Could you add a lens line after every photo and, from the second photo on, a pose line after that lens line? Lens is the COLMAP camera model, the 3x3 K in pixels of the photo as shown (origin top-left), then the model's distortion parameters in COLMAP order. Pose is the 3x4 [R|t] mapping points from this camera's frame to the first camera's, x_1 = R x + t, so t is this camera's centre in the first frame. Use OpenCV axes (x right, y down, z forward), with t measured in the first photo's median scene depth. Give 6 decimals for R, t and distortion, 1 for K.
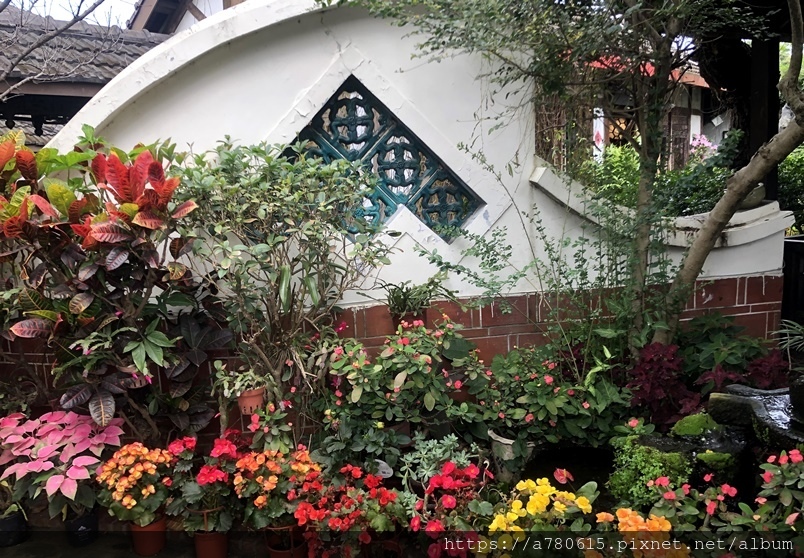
lens RADIAL K [[667.1, 0, 397.9], [0, 667.1, 279.1], [0, 0, 1]] dist [0.012104, 0.002287]
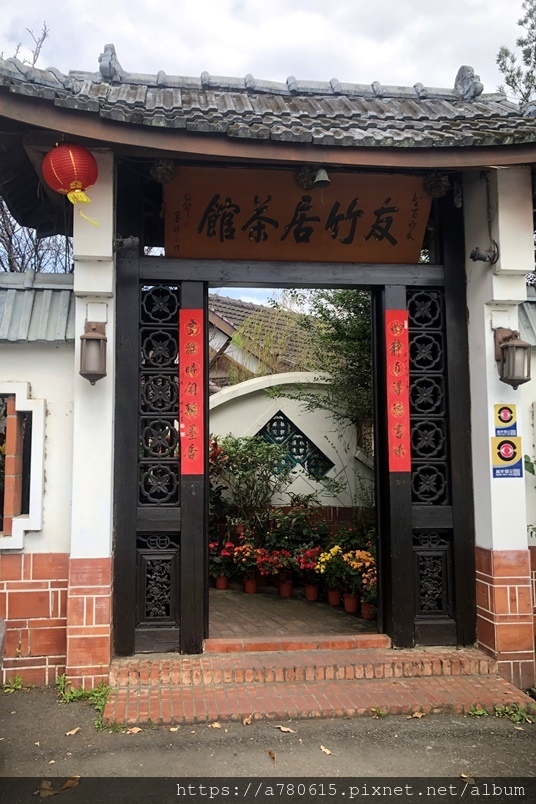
lens RADIAL K [[713.4, 0, 266.8], [0, 713.4, 401.1], [0, 0, 1]] dist [-0.000942, -0.005414]
pose [[0.997863, 0.037320, -0.053634, 0.022422], [-0.048868, 0.971143, -0.233437, 0.273274], [0.043375, 0.235560, 0.970892, -1.528190]]
